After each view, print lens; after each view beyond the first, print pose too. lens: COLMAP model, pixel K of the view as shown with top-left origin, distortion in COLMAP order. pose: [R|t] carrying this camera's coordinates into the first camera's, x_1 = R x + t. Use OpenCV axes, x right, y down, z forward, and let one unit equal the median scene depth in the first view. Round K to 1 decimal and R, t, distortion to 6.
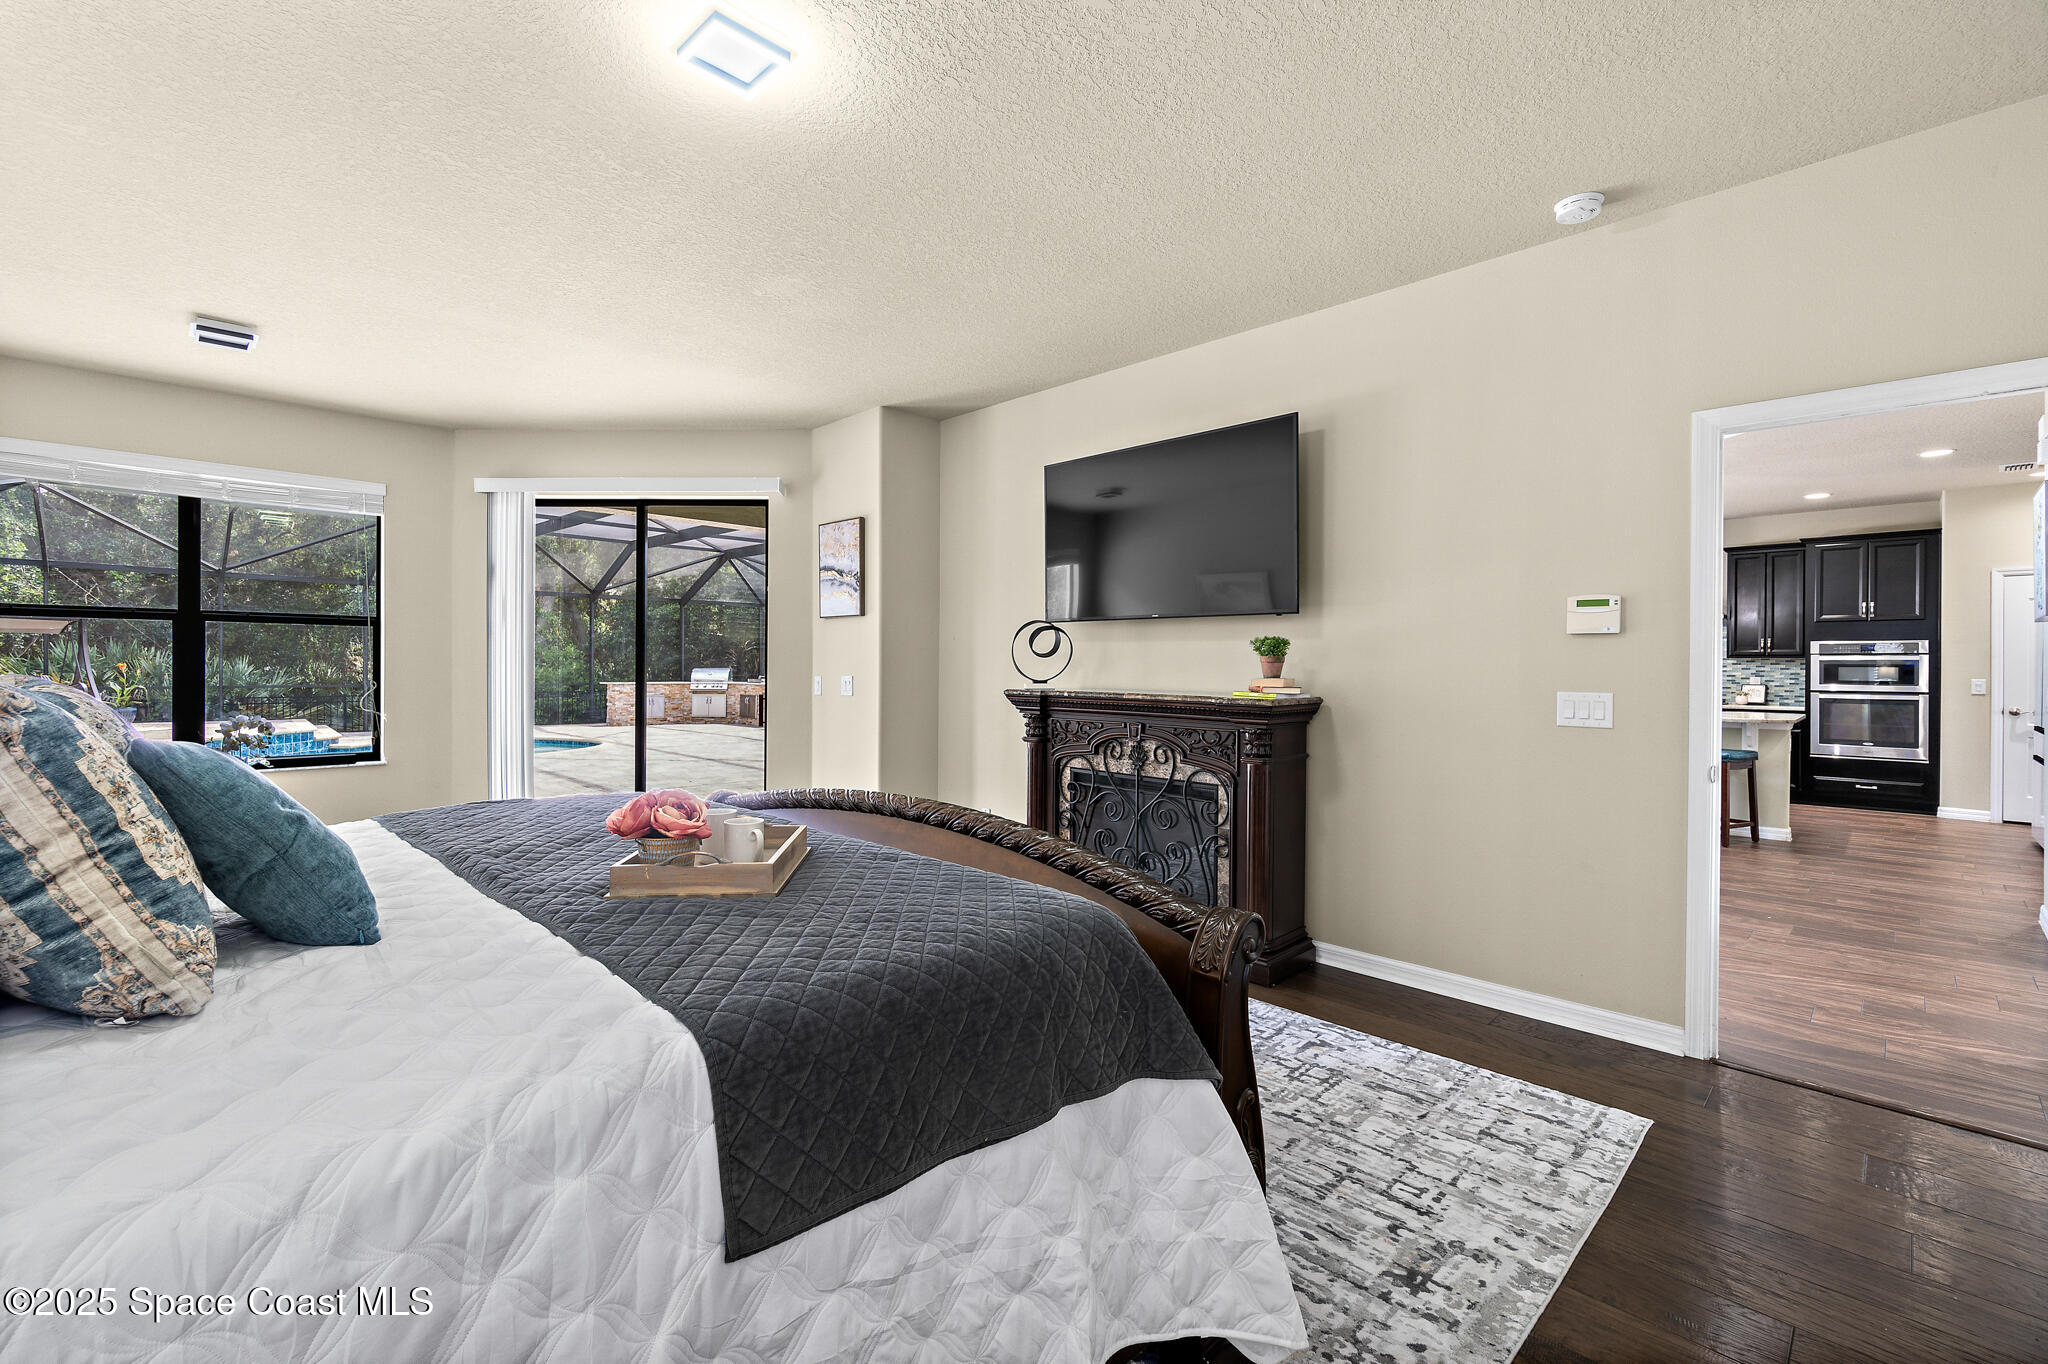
lens RADIAL K [[897.3, 0, 1009.8], [0, 897.3, 637.4], [0, 0, 1]] dist [-0.002236, -0.001002]
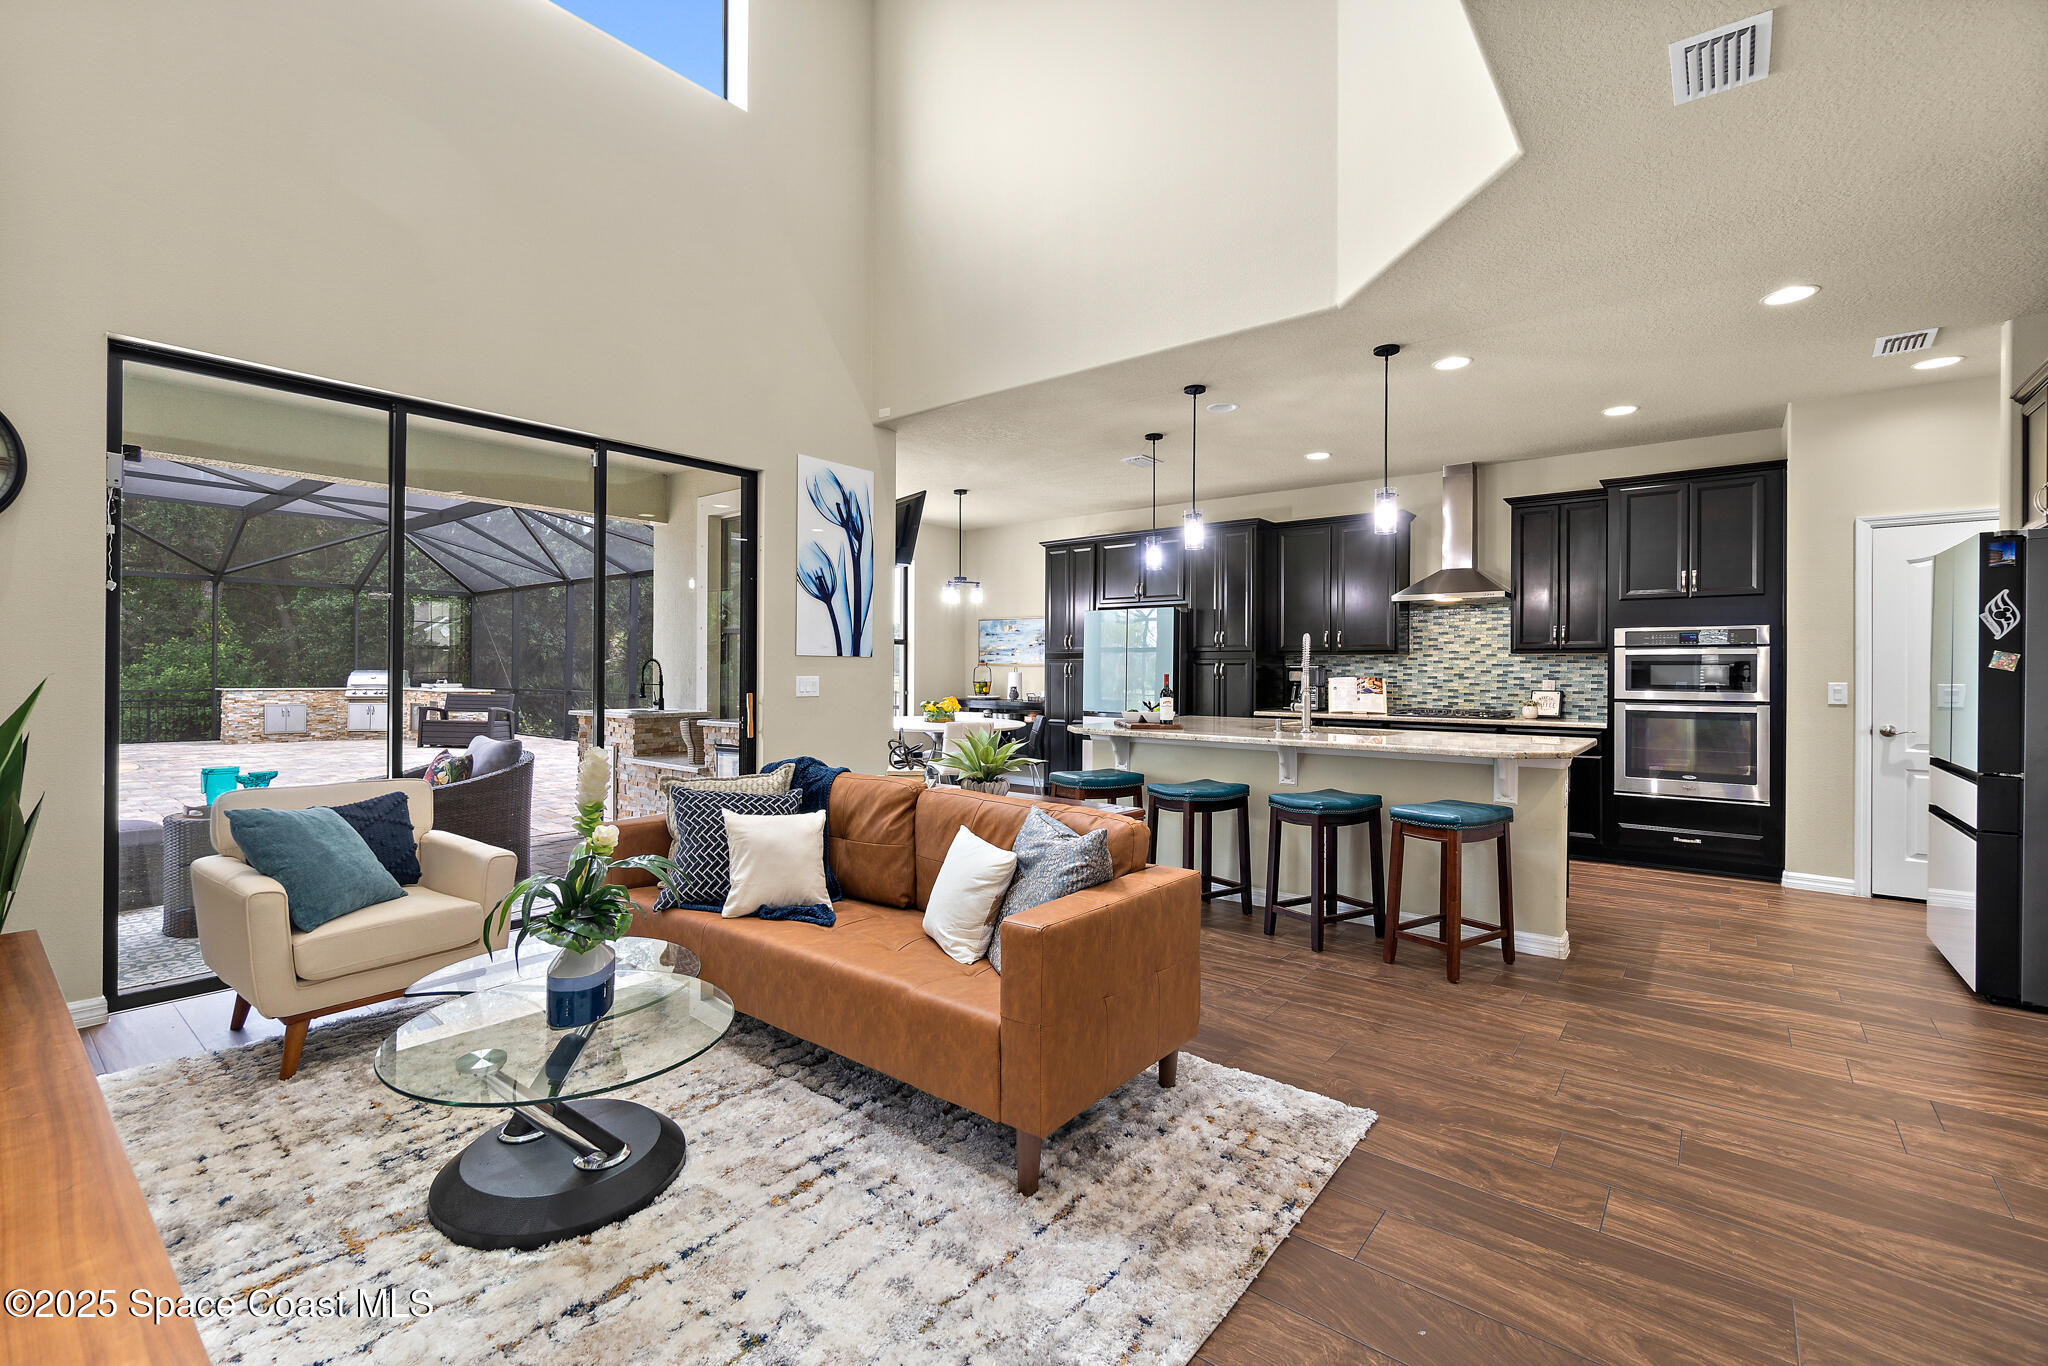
lens RADIAL K [[897.3, 0, 1026.4], [0, 897.3, 632.1], [0, 0, 1]] dist [-0.002236, -0.001002]
pose [[0.993402, 0.005818, 0.114533, 0.373143], [-0.004613, 0.999931, -0.010781, 0.017437], [-0.114588, 0.010181, 0.993361, 0.373405]]
